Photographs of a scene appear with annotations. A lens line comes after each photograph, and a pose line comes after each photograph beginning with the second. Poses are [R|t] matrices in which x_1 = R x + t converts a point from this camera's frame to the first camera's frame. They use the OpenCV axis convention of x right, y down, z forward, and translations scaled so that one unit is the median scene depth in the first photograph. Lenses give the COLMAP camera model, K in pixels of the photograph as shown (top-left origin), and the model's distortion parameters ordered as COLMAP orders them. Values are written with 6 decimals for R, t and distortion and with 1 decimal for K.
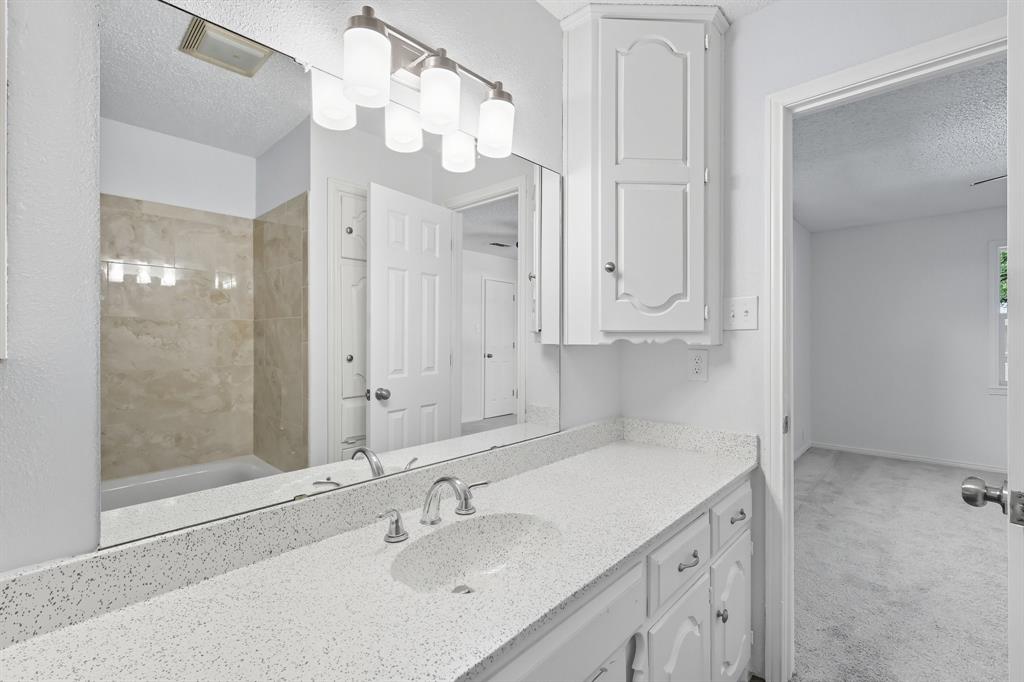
lens RADIAL K [[456.2, 0, 519.8], [0, 456.2, 337.7], [0, 0, 1]] dist [-0.001906, -0.000199]
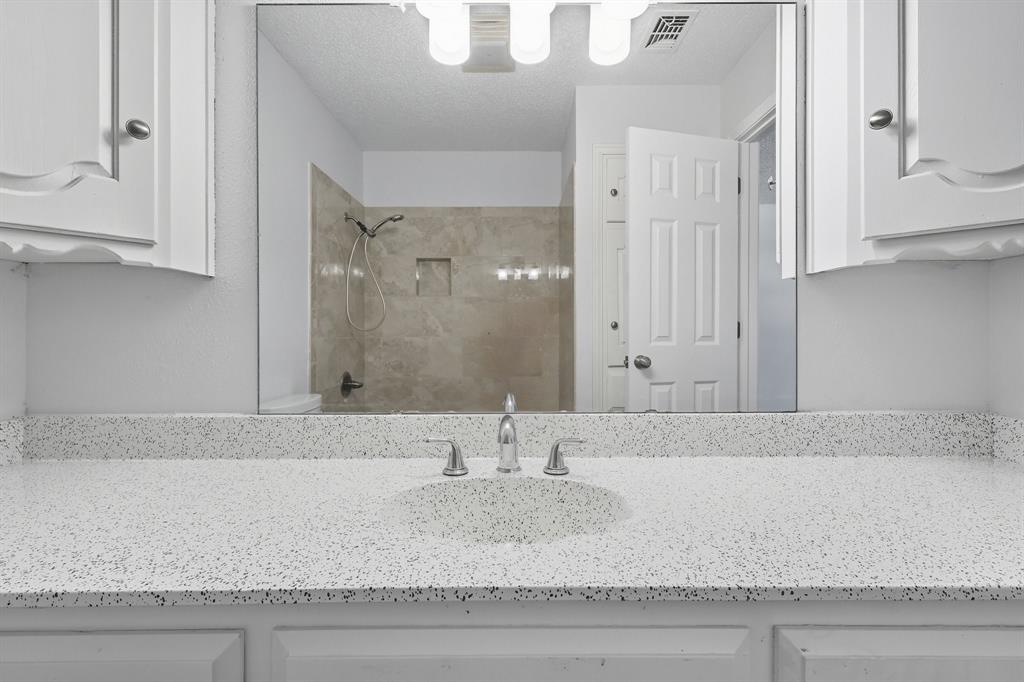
lens RADIAL K [[456.2, 0, 511.3], [0, 456.2, 335.1], [0, 0, 1]] dist [-0.001906, -0.000199]
pose [[0.665823, -0.003506, -0.746101, 0.303089], [0.003319, 0.999993, -0.001738, 0.102871], [0.746102, -0.001319, 0.665830, 0.294680]]
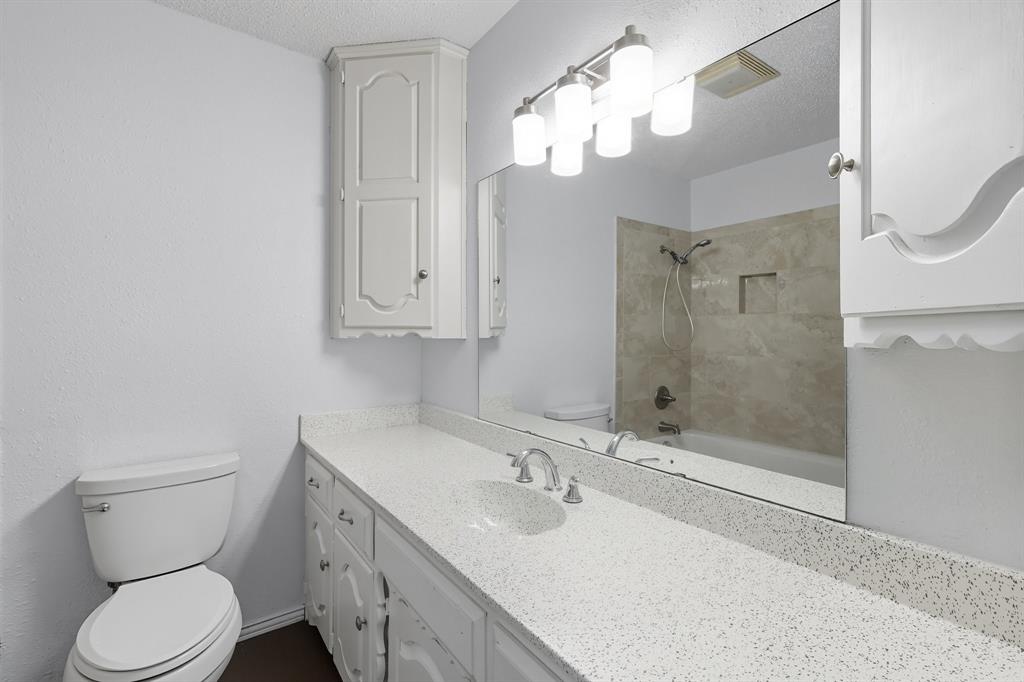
lens RADIAL K [[456.2, 0, 506.7], [0, 456.2, 332.7], [0, 0, 1]] dist [-0.001906, -0.000199]
pose [[-0.219381, 0.001126, -0.975639, 0.661210], [0.003131, 0.999995, 0.000450, 0.000438], [0.975634, -0.002956, -0.219383, 0.773584]]
